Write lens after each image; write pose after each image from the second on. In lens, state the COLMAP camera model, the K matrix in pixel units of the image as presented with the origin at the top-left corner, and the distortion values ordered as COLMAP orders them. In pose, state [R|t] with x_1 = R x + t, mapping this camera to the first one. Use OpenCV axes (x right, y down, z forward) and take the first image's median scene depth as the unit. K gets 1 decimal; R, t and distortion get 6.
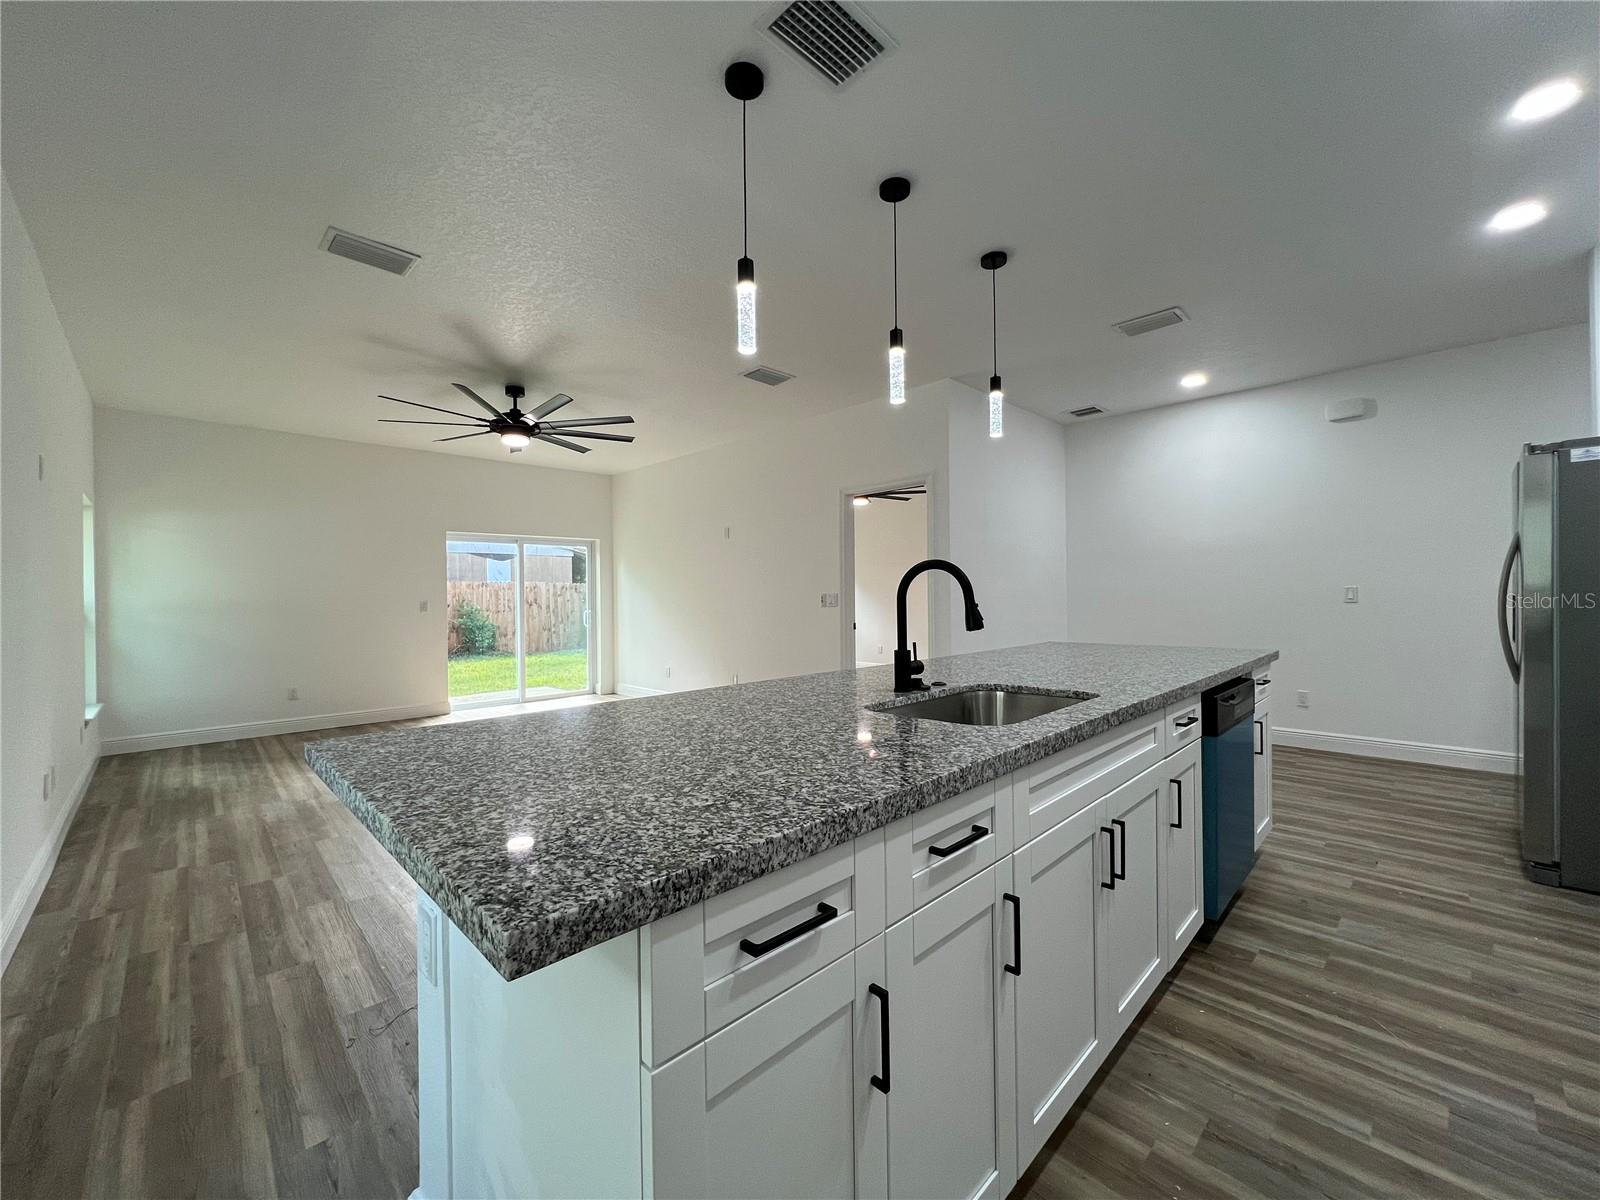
lens RADIAL K [[633.9, 0, 800.0], [0, 633.9, 600.0], [0, 0, 1]] dist [0.017263, -0.005322]
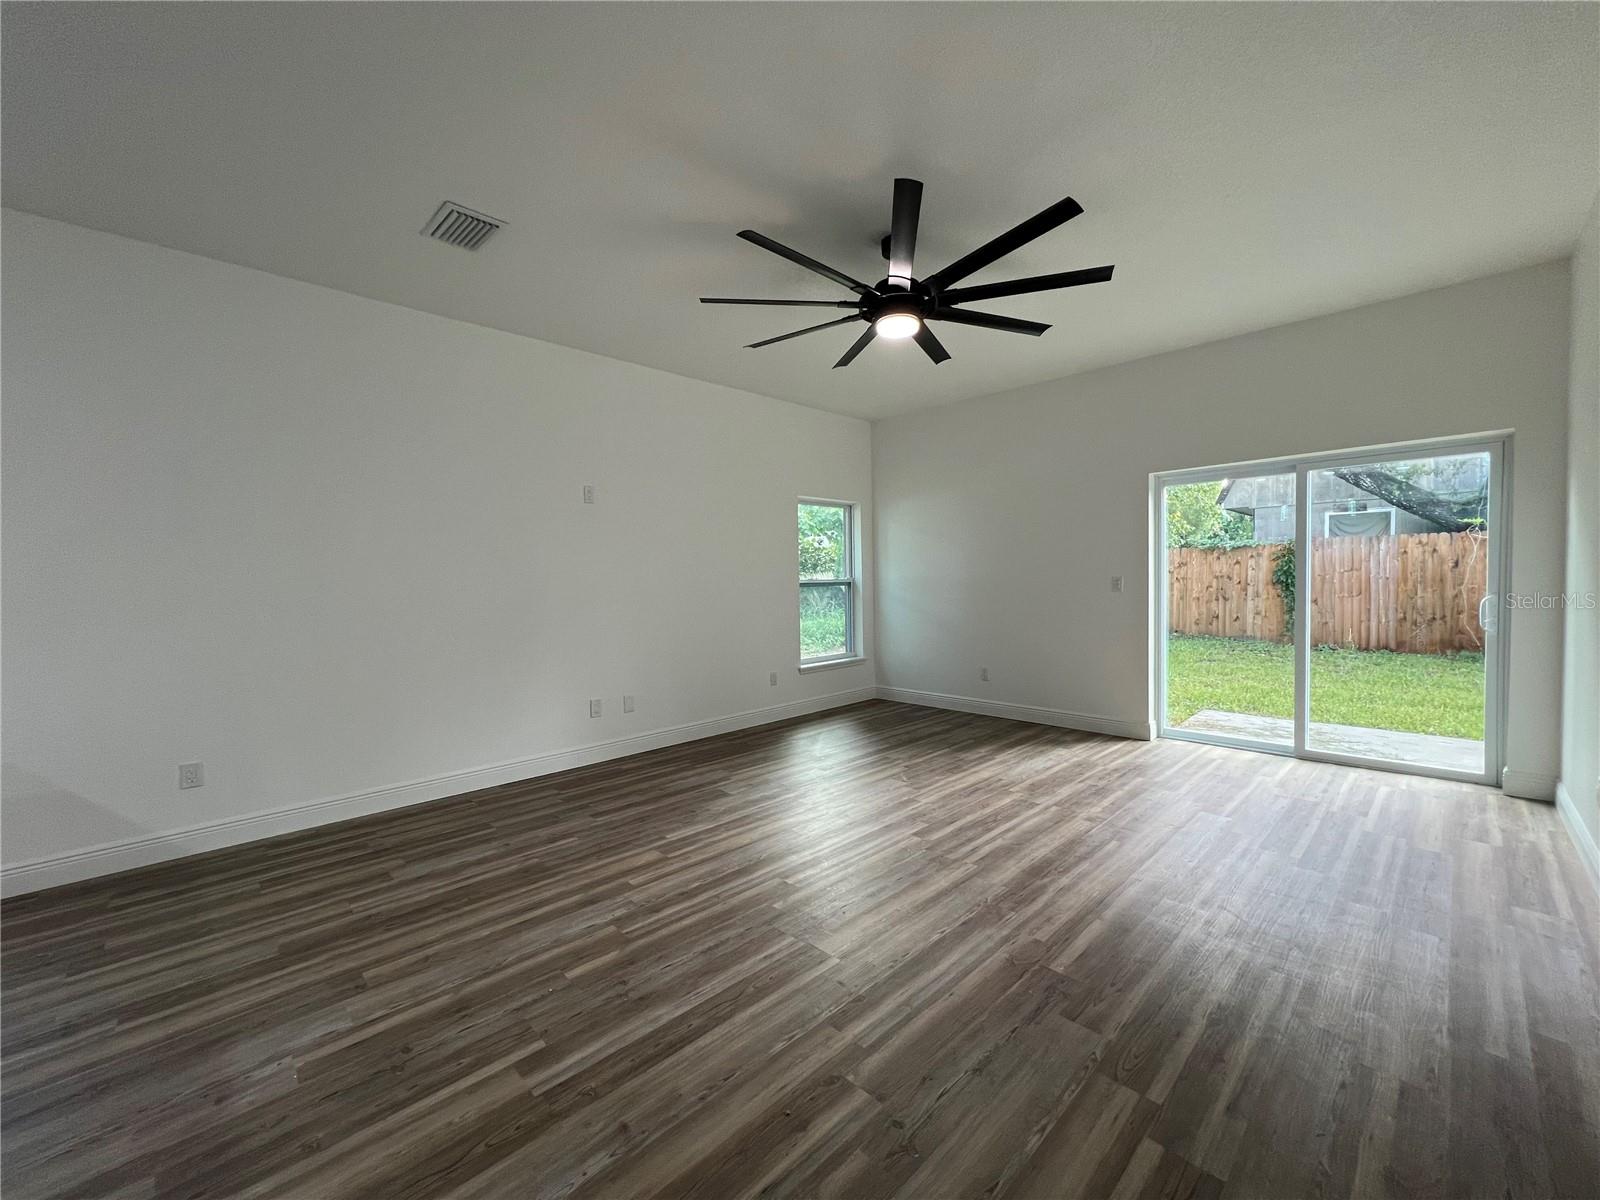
lens RADIAL K [[643.8, 0, 793.2], [0, 643.8, 594.2], [0, 0, 1]] dist [0.000378, -0.000318]
pose [[-0.000152, 0.038735, -0.999250, 0.356814], [0.012198, 0.999175, 0.038730, -0.028756], [0.999926, -0.012183, -0.000624, 1.661930]]
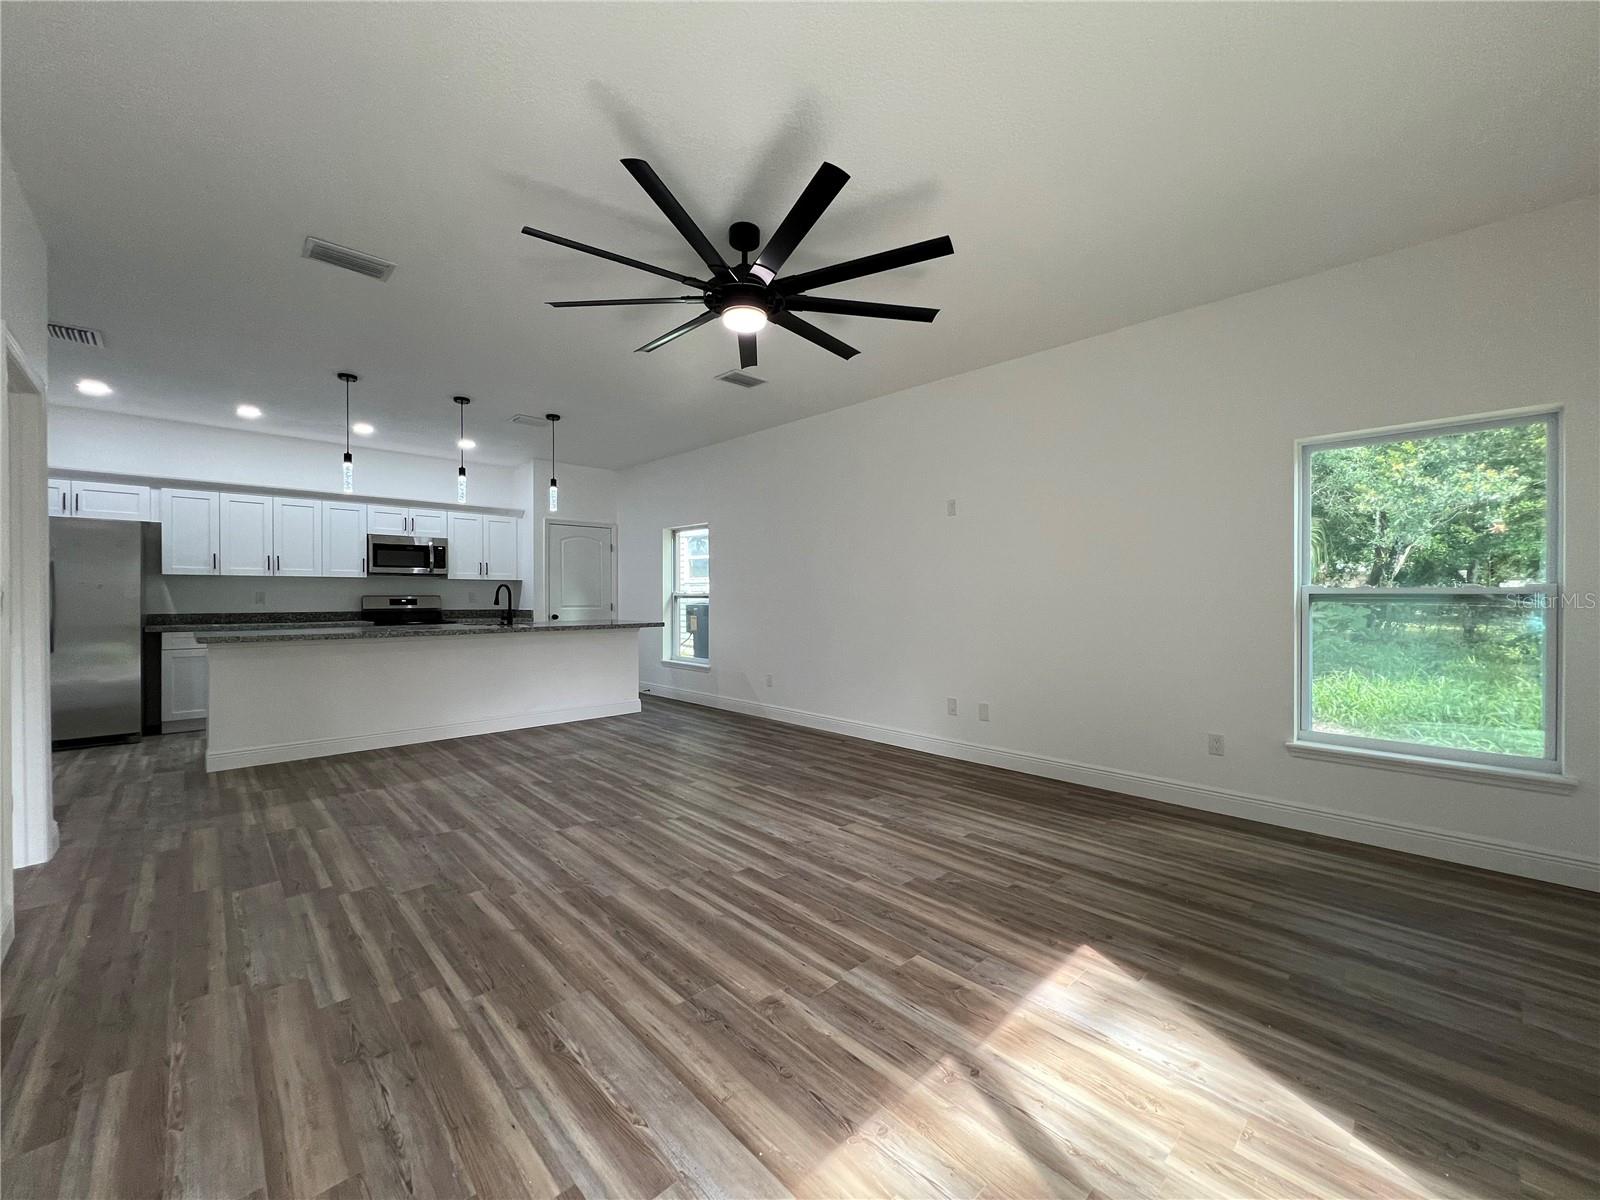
lens RADIAL K [[638.9, 0, 794.8], [0, 638.9, 597.4], [0, 0, 1]] dist [-0.000201, -0.000051]
pose [[-0.999839, 0.013699, 0.011588, -0.913382], [0.013806, 0.999863, 0.009172, 0.001006], [-0.011460, 0.009330, -0.999891, 2.945109]]
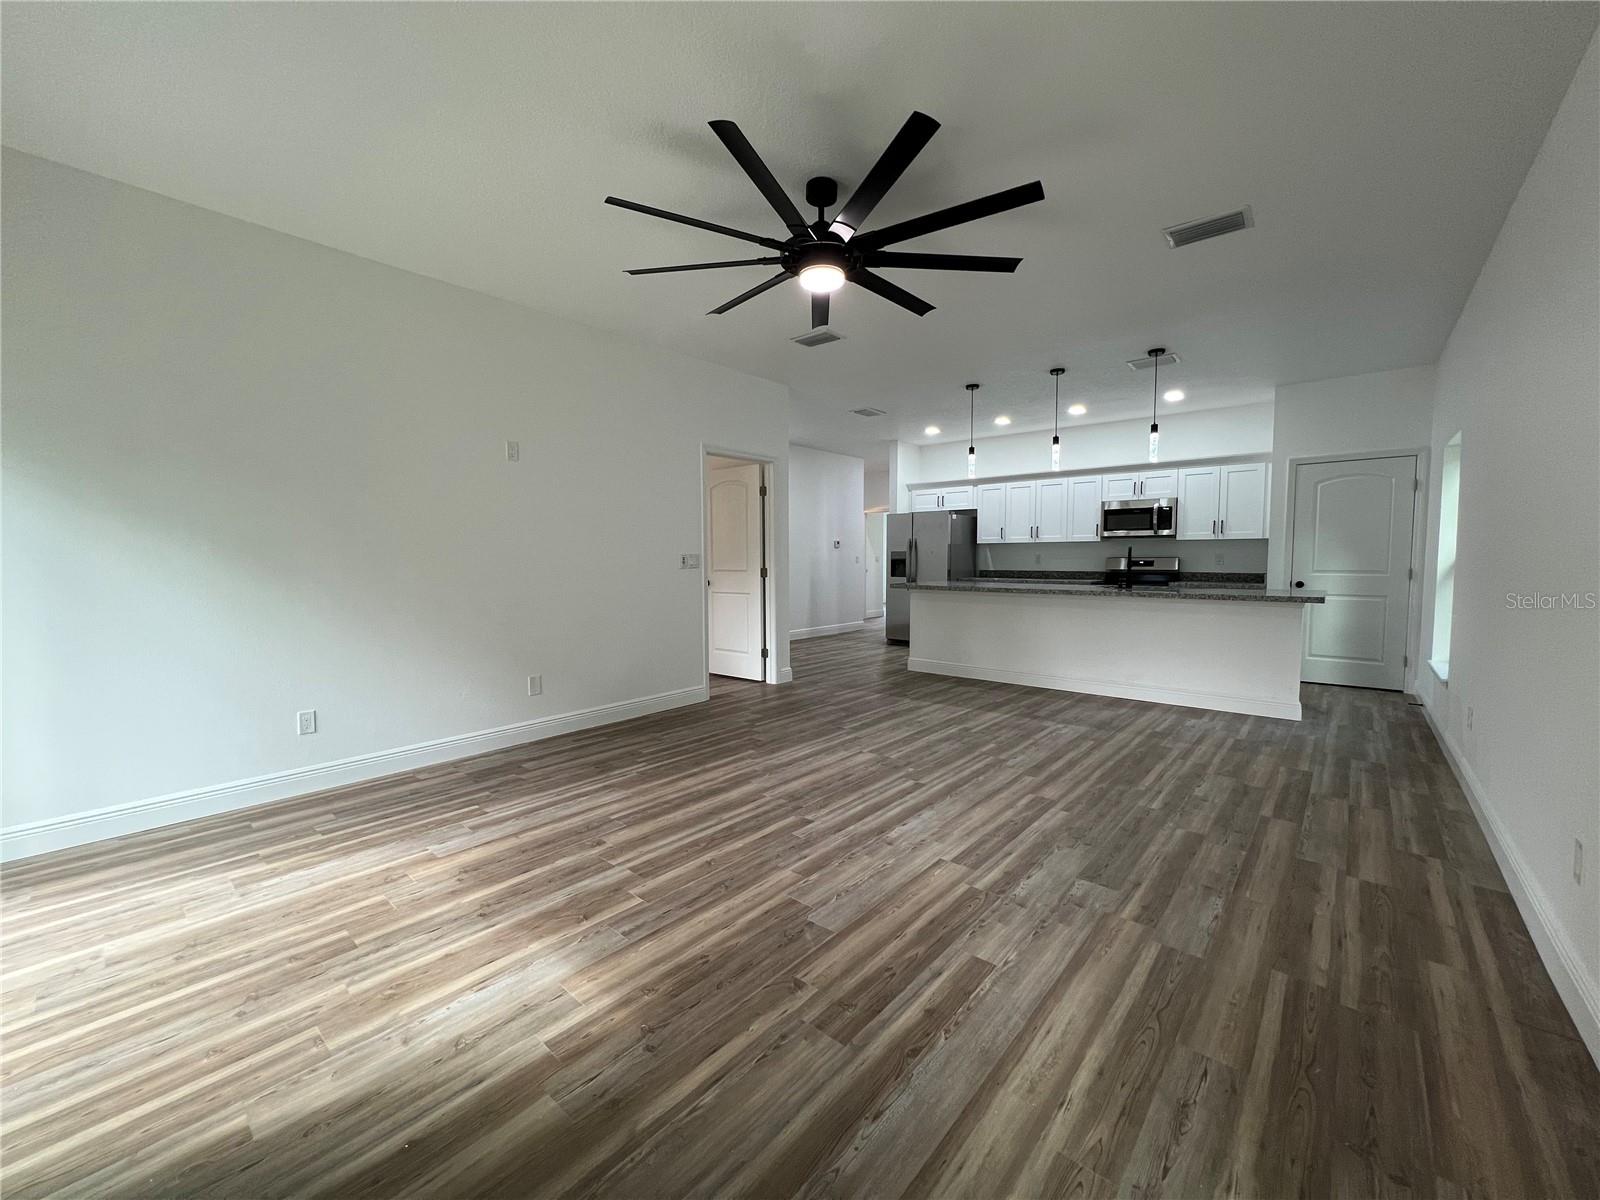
lens RADIAL K [[638.9, 0, 794.8], [0, 638.9, 597.4], [0, 0, 1]] dist [-0.000201, -0.000051]
pose [[-0.084434, -0.047472, 0.995298, -1.909449], [0.010389, 0.998768, 0.048519, 0.019309], [-0.996375, 0.014437, -0.083837, 1.995598]]
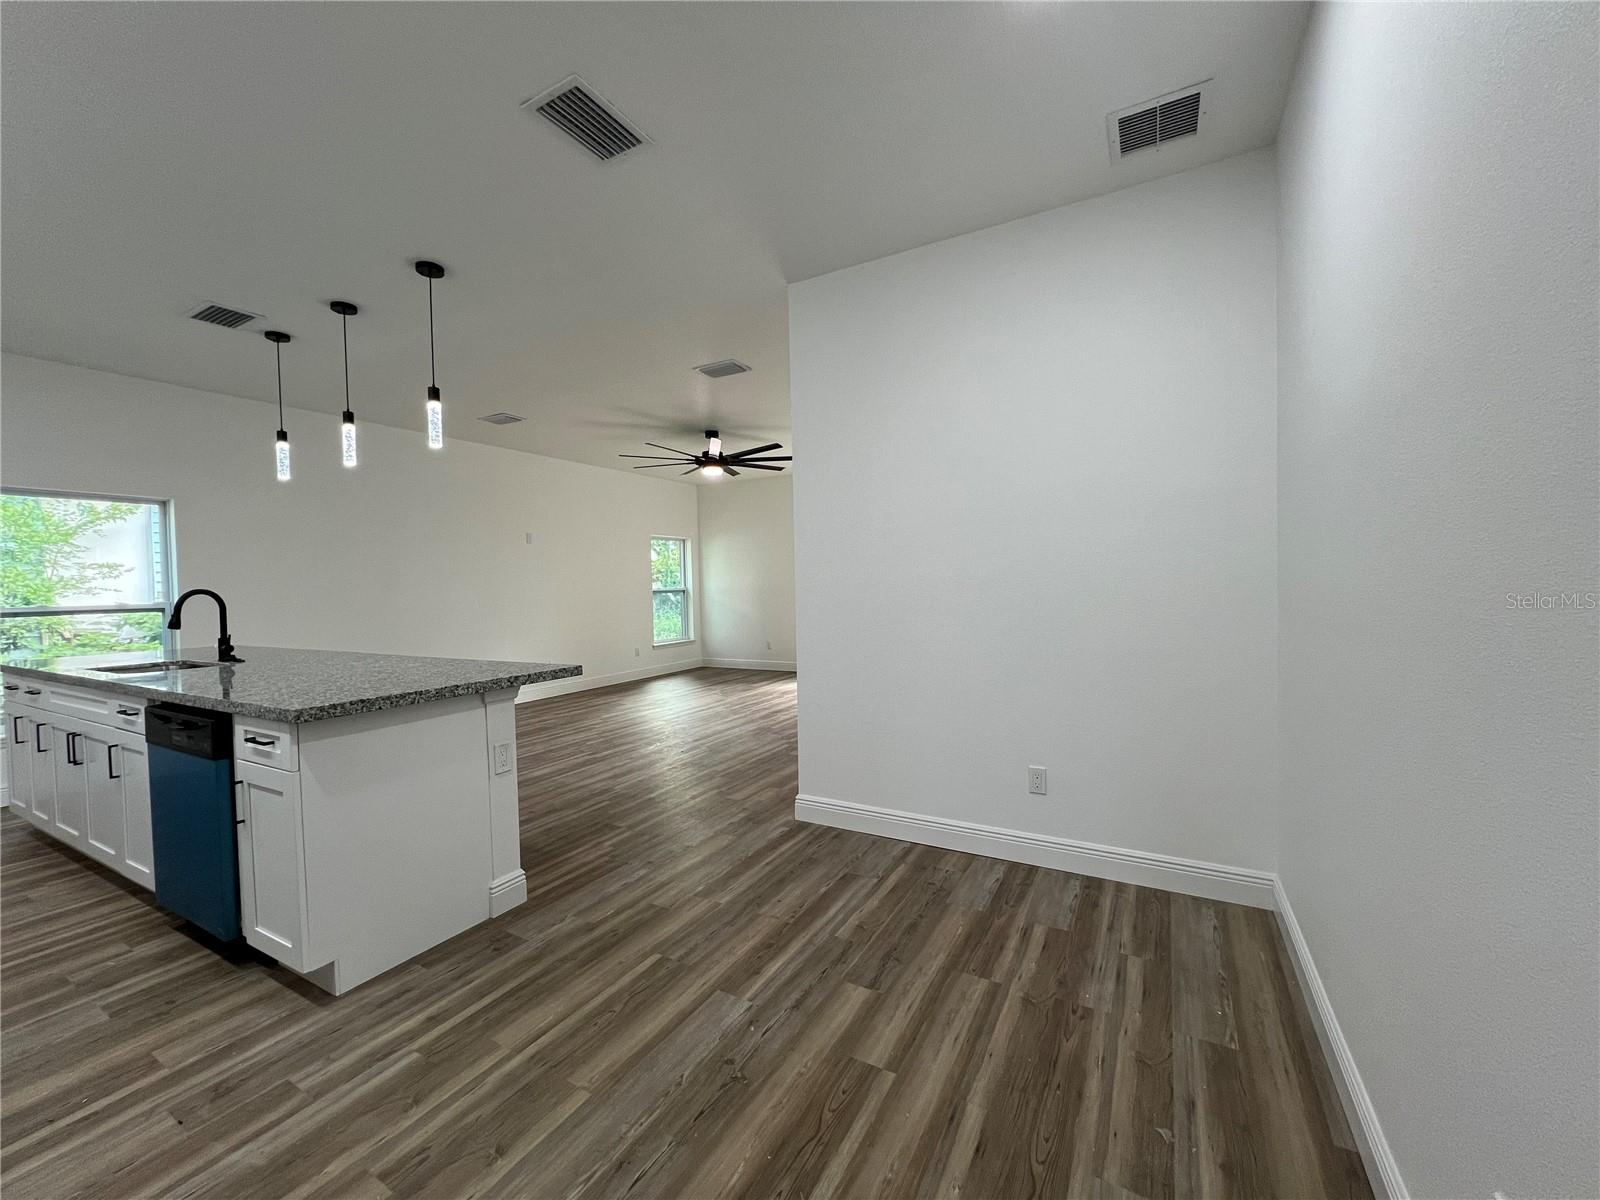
lens RADIAL K [[643.8, 0, 793.2], [0, 643.8, 594.2], [0, 0, 1]] dist [0.000378, -0.000318]
pose [[0.273610, 0.023269, -0.961559, 1.672674], [0.014044, 0.999504, 0.028183, -0.049394], [0.961738, -0.021215, 0.273148, 1.461851]]
